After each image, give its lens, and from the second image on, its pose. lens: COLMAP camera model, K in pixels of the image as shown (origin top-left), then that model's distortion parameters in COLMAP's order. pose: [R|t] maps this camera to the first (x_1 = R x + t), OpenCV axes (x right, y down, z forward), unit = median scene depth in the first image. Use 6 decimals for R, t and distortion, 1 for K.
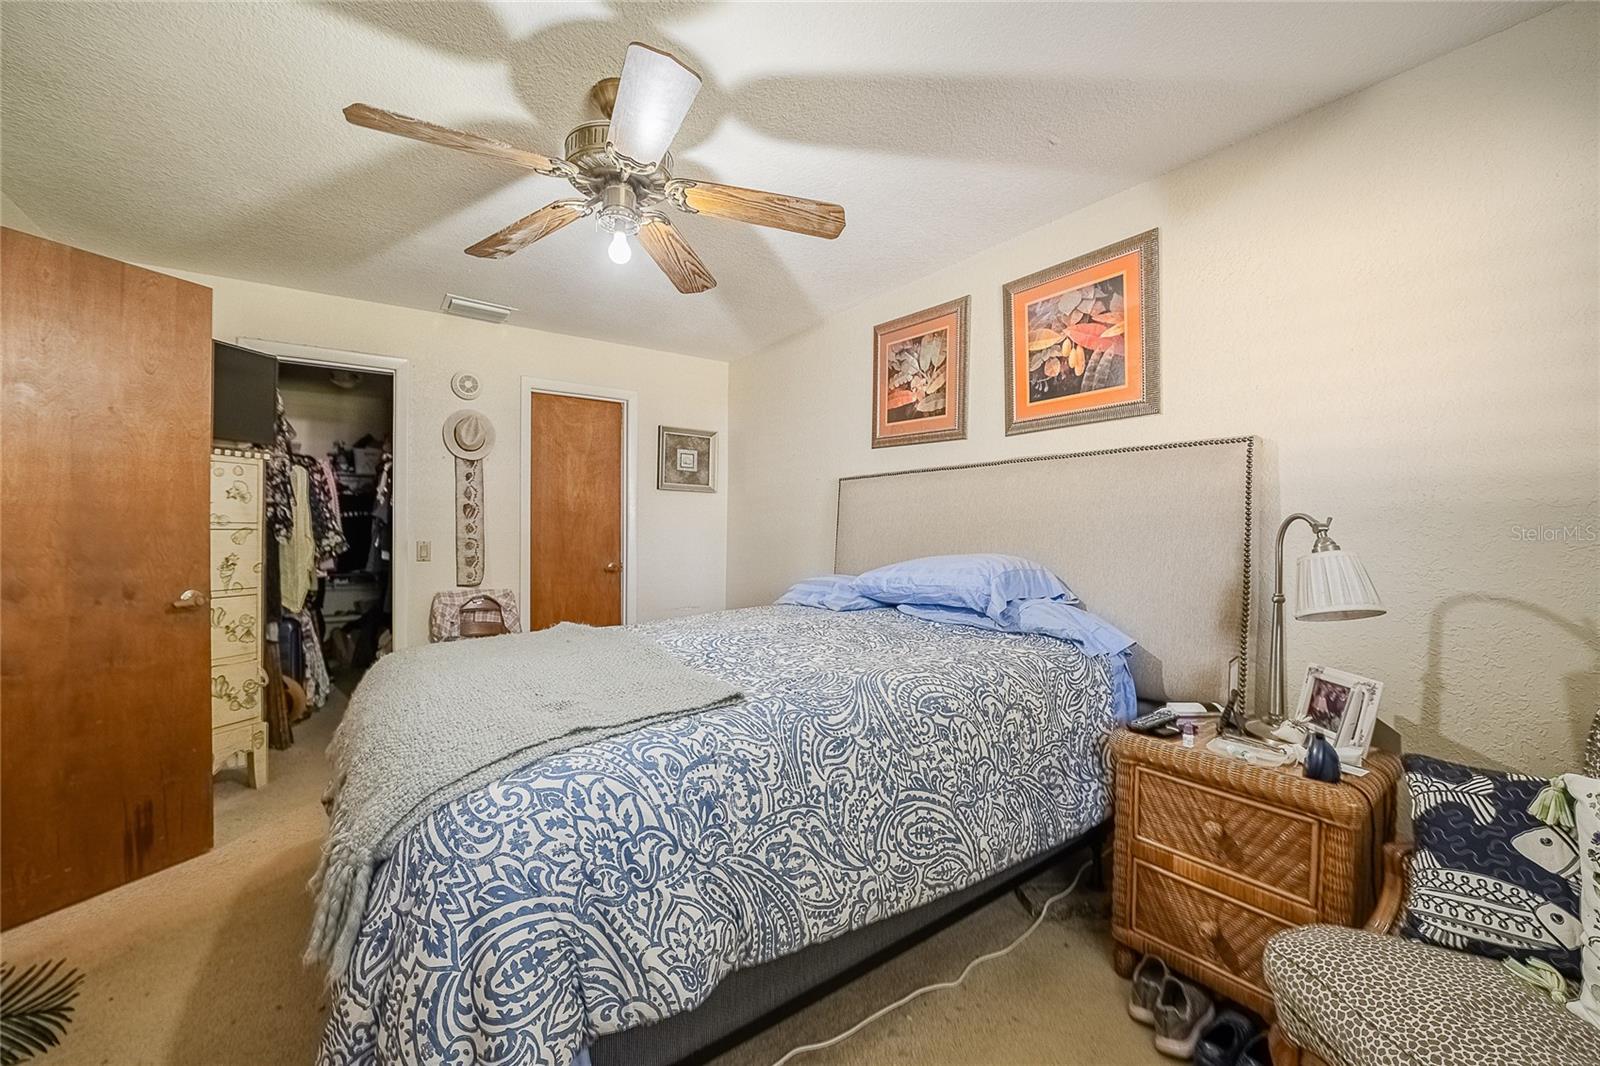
lens RADIAL K [[638.9, 0, 803.7], [0, 638.9, 533.7], [0, 0, 1]] dist [-0.026032, -0.000255]
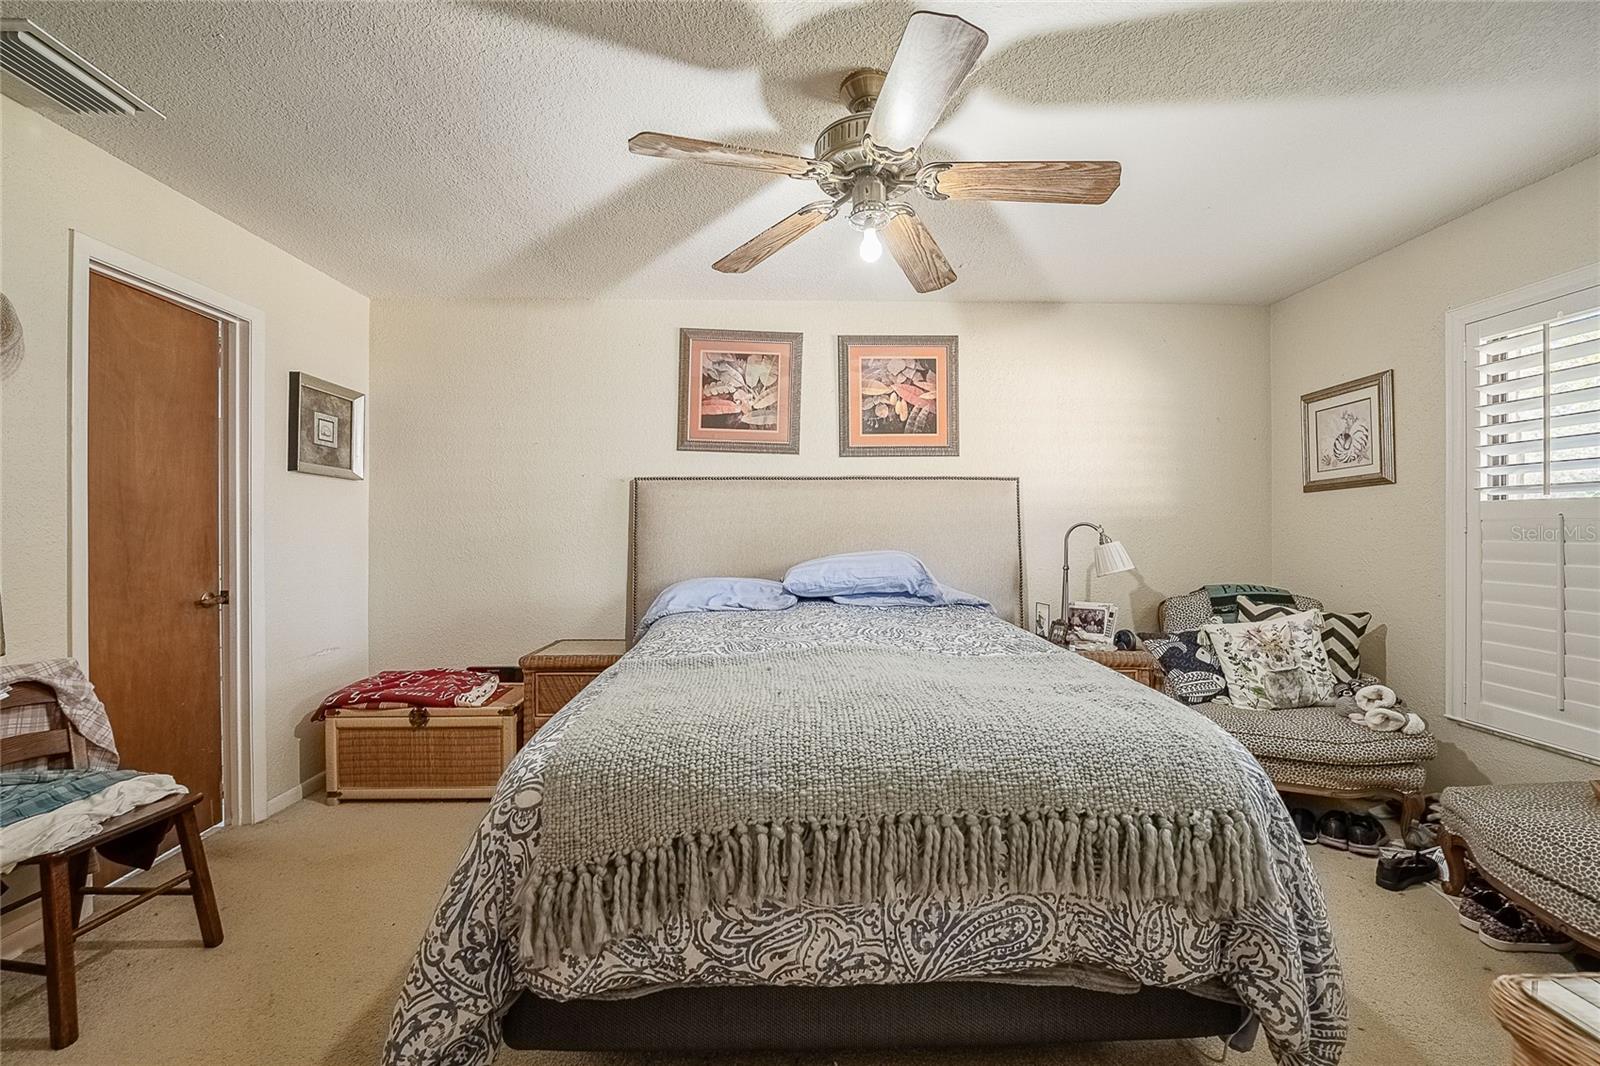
lens RADIAL K [[638.9, 0, 800.7], [0, 638.9, 524.3], [0, 0, 1]] dist [-0.026032, -0.000255]
pose [[0.554276, 0.002161, 0.832330, -0.708560], [0.007615, 0.999942, -0.007667, -0.010327], [-0.832298, 0.010588, 0.554228, 0.339427]]
